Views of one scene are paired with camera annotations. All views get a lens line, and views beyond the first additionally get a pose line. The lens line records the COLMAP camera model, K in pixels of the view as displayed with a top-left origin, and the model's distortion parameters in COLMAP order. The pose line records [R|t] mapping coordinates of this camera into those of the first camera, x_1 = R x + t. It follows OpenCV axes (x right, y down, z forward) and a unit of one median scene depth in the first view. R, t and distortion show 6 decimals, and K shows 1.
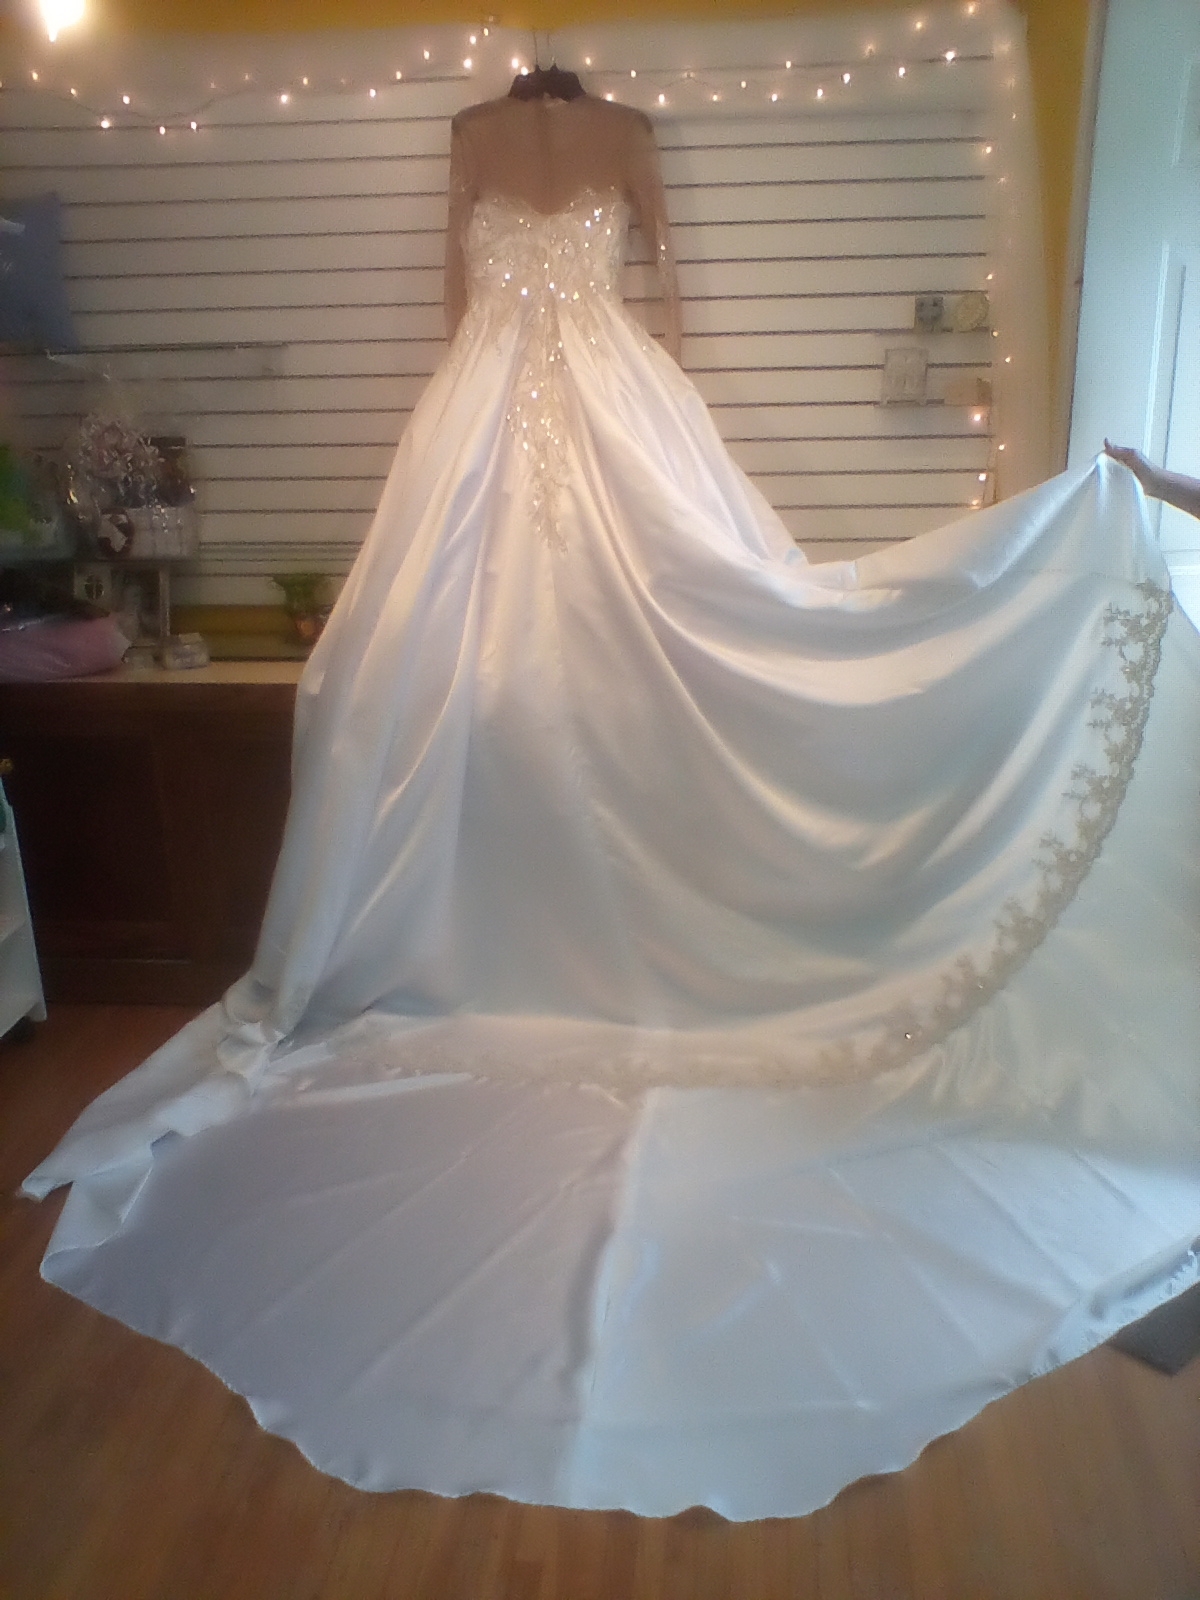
lens RADIAL K [[1482.3, 0, 580.8], [0, 1482.3, 814.6], [0, 0, 1]] dist [0.016931, 0.000000]
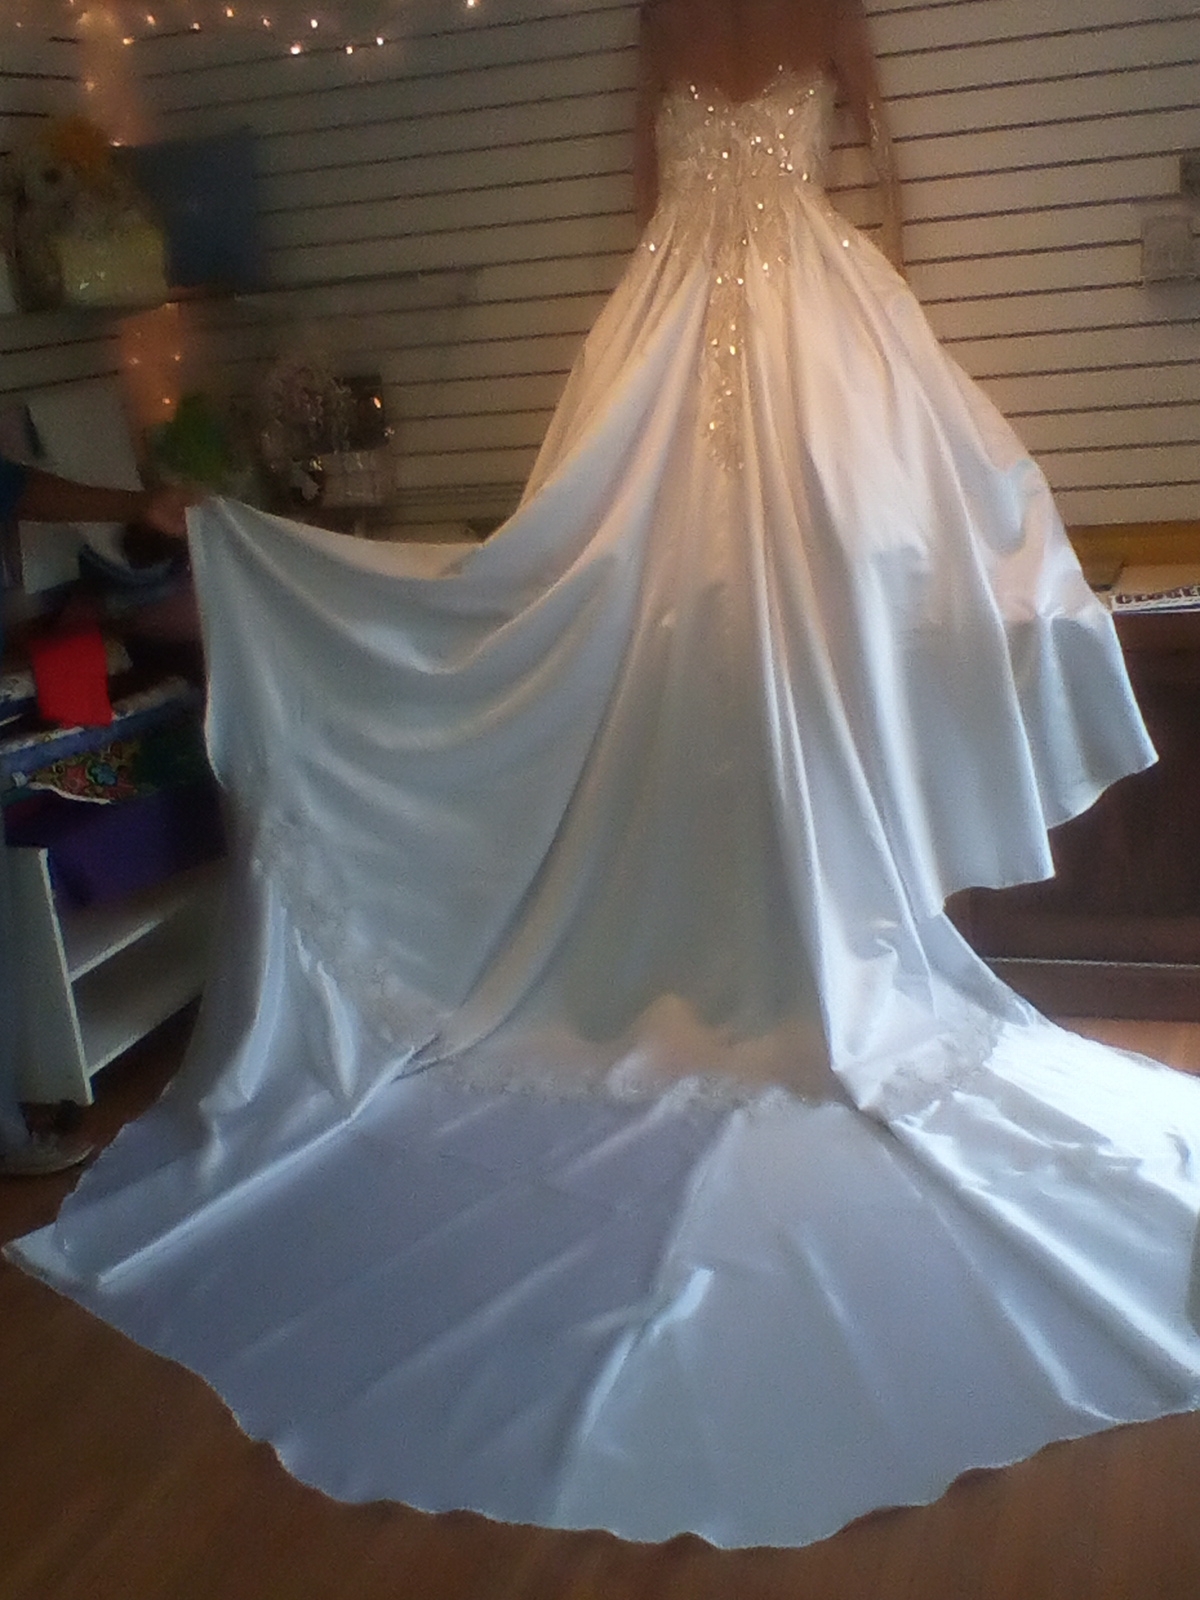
lens RADIAL K [[1914.5, 0, 580.7], [0, 1914.5, 840.2], [0, 0, 1]] dist [0.008562, 0.000000]
pose [[0.968949, 0.000631, -0.247261, 0.153513], [-0.001665, 0.999991, -0.003974, 0.041411], [0.247256, 0.004262, 0.968941, -0.126770]]
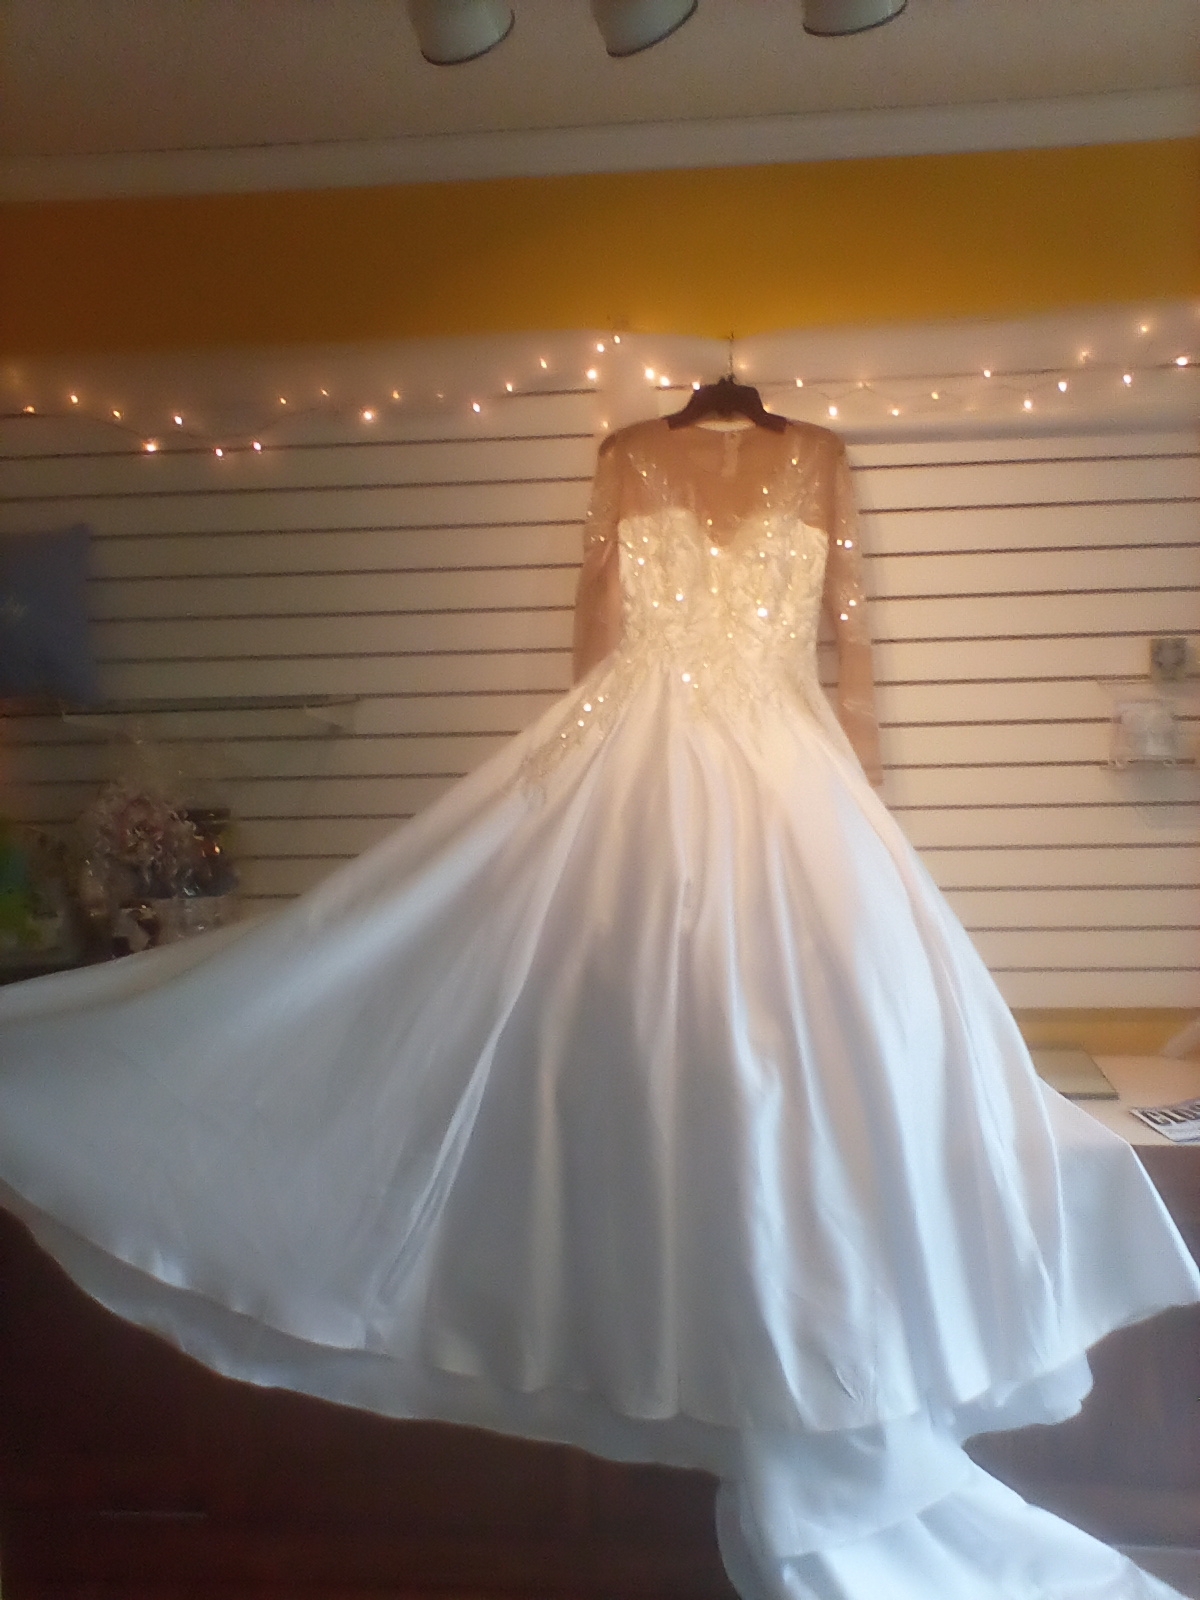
lens RADIAL K [[1482.3, 0, 602.6], [0, 1482.3, 812.3], [0, 0, 1]] dist [0.016931, 0.000000]
pose [[0.999835, -0.009154, 0.015701, -0.080029], [0.012027, 0.980931, -0.193985, -0.097149], [-0.013626, 0.194141, 0.980879, 0.219233]]
